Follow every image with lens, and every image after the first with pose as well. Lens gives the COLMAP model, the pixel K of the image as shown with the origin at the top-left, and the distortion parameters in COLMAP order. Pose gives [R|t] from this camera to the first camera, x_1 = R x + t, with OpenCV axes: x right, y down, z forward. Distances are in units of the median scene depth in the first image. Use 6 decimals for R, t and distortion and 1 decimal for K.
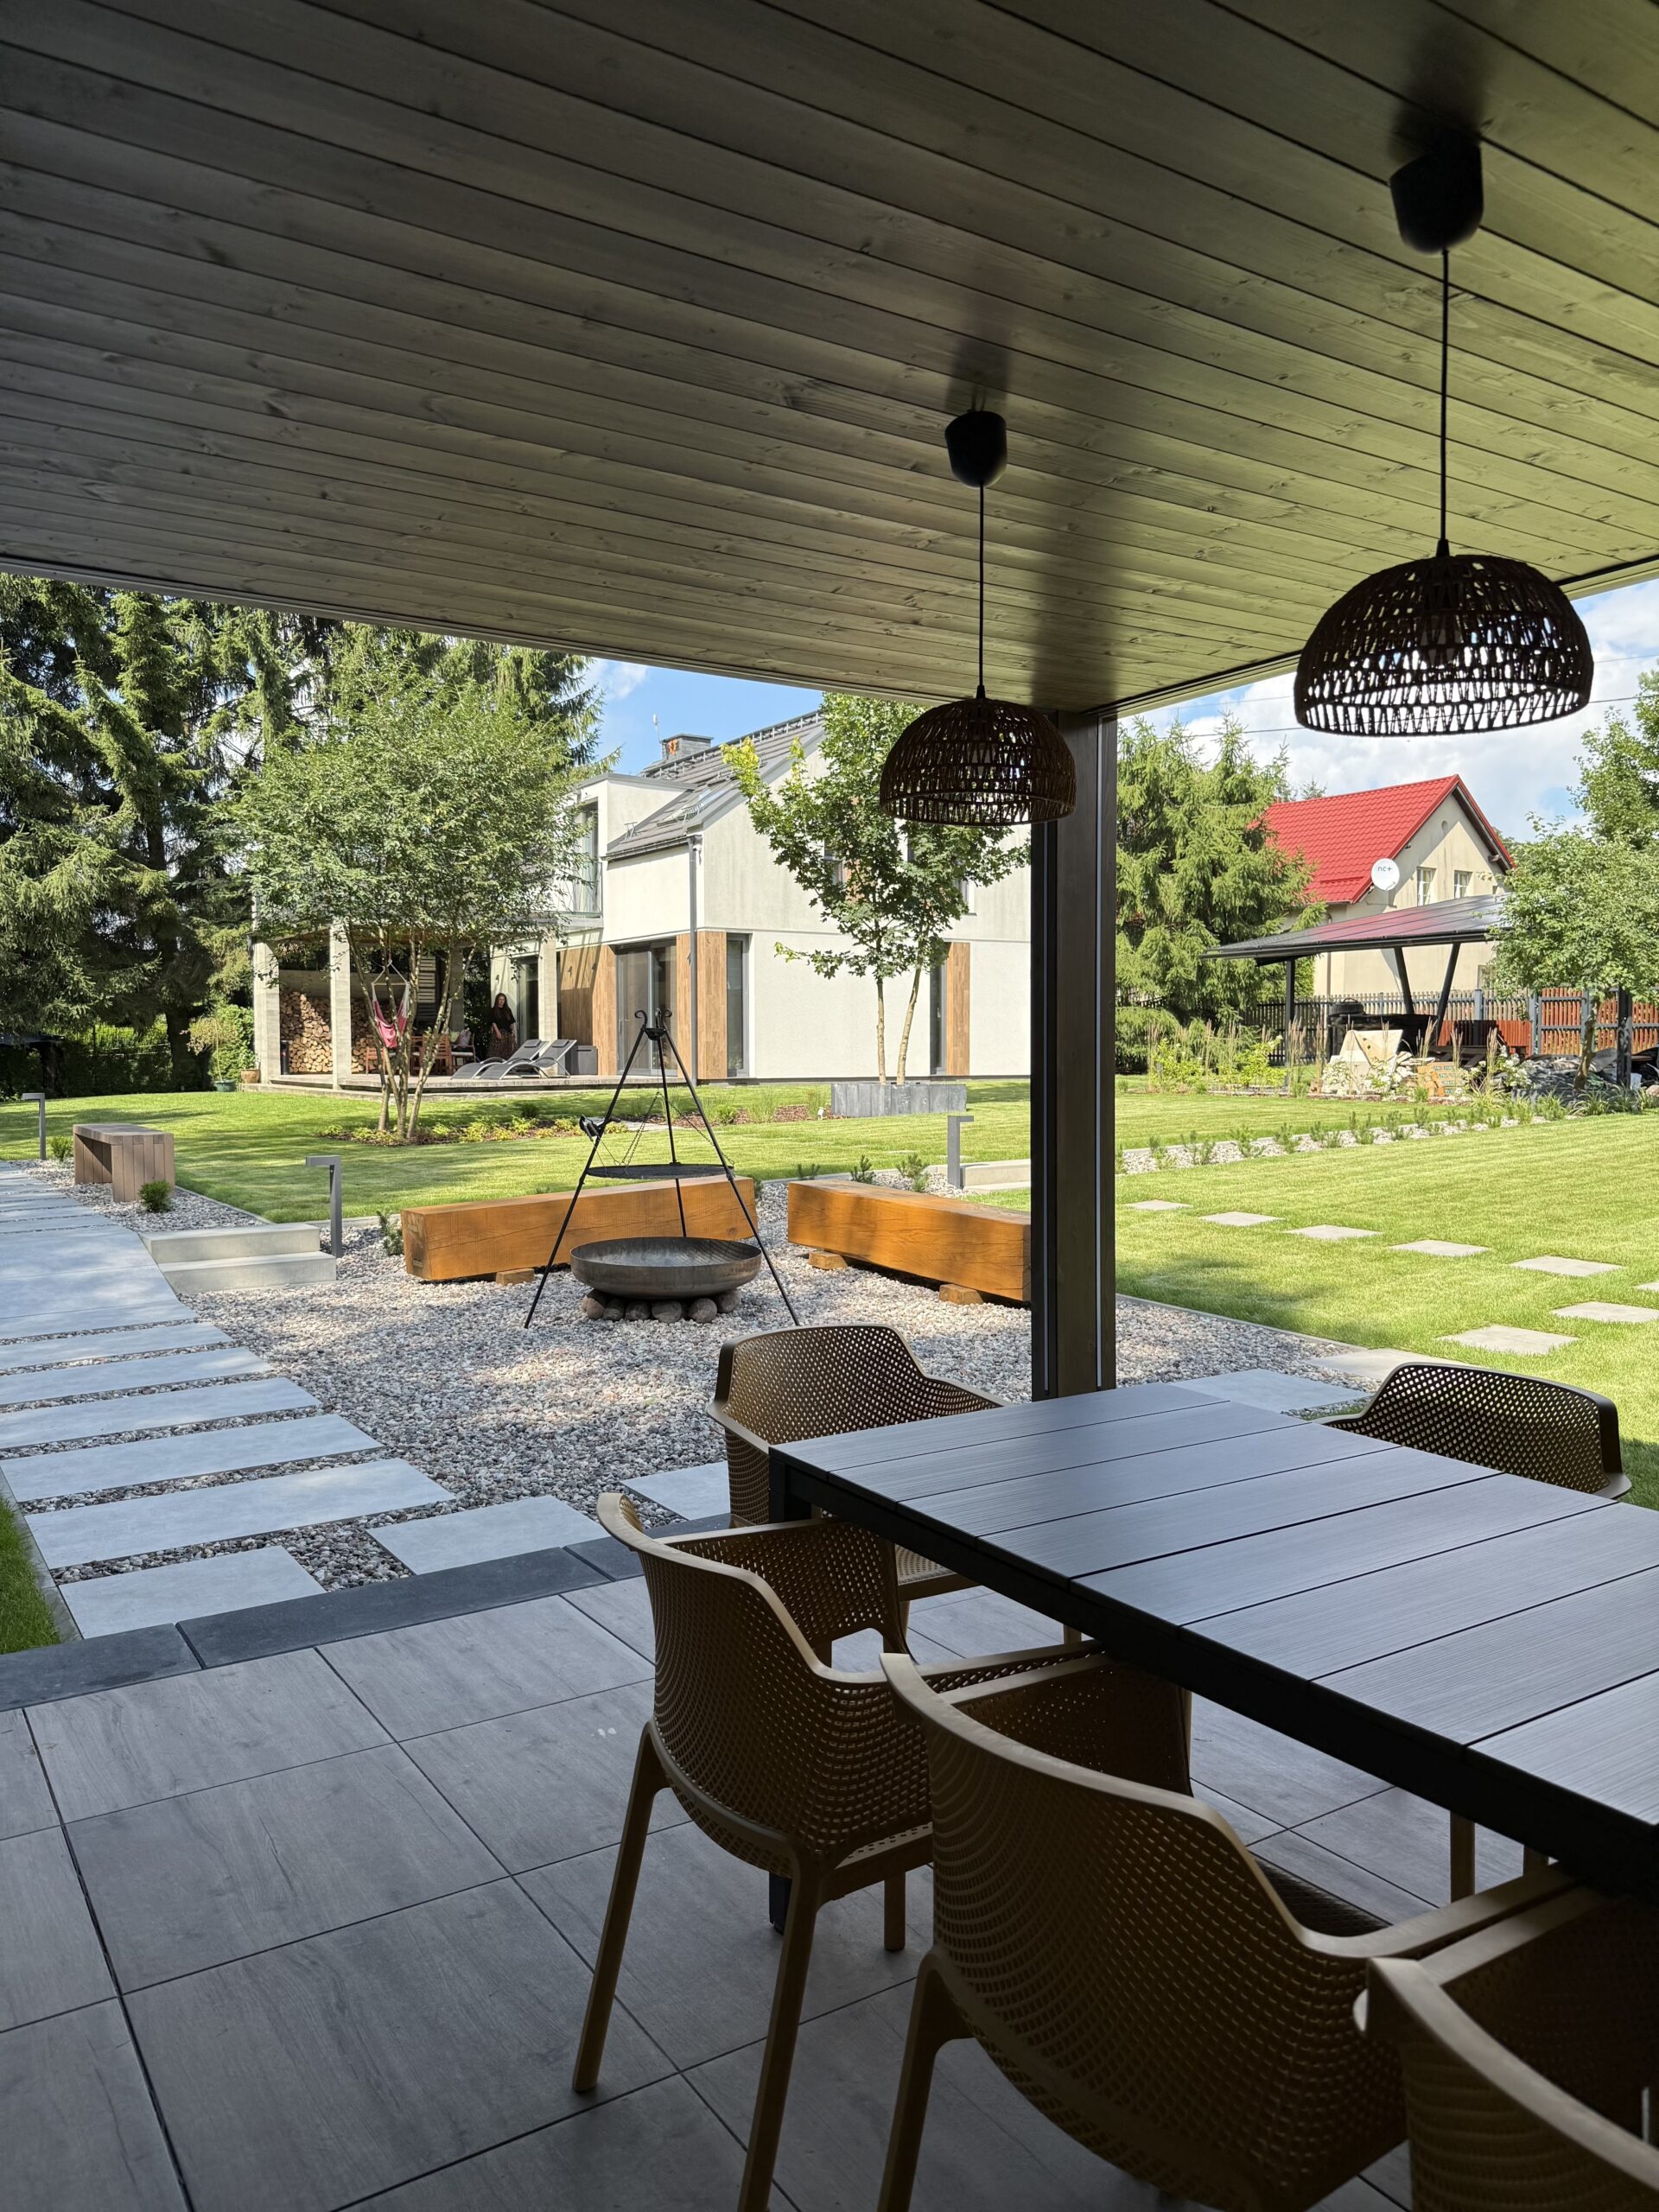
lens RADIAL K [[1563.2, 0, 828.0], [0, 1563.2, 1119.1], [0, 0, 1]] dist [0.071386, -0.076387]
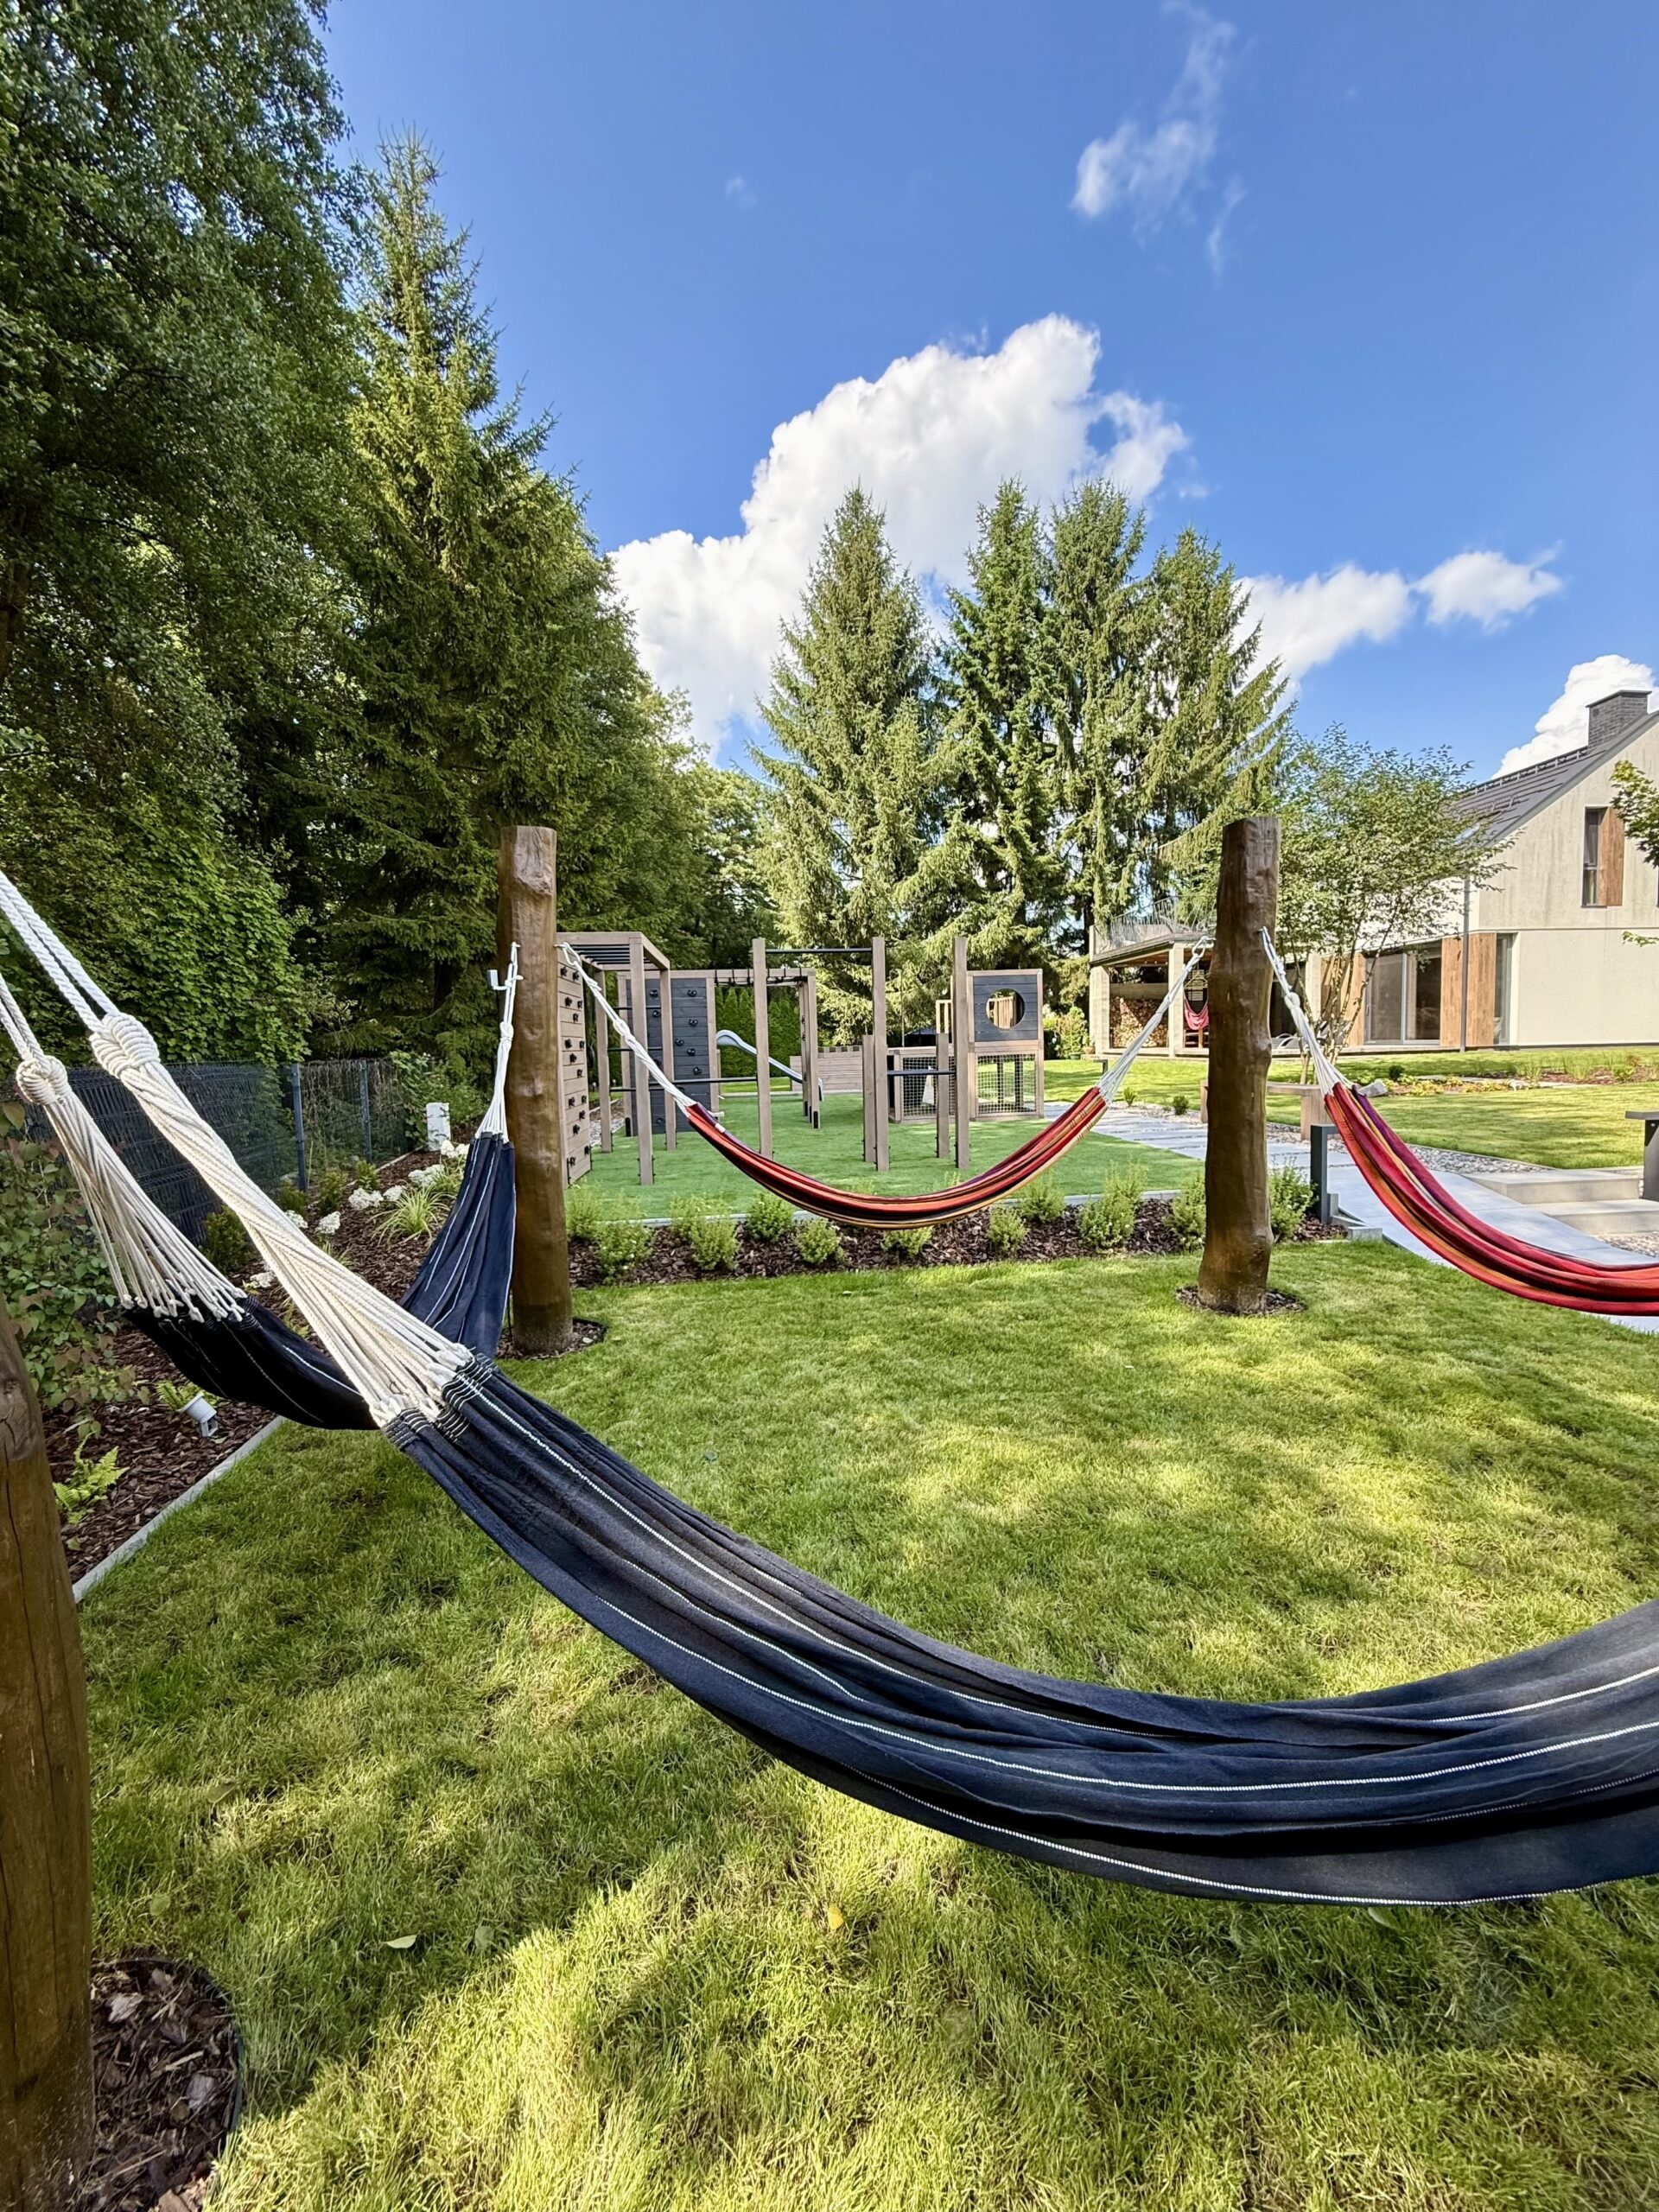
lens RADIAL K [[885.7, 0, 829.7], [0, 885.7, 1096.8], [0, 0, 1]] dist [0.002351, -0.000523]
pose [[0.884297, 0.011640, -0.466780, -0.182234], [-0.001775, 0.999766, 0.021569, 0.001300], [0.466921, -0.018245, 0.884111, 0.076191]]
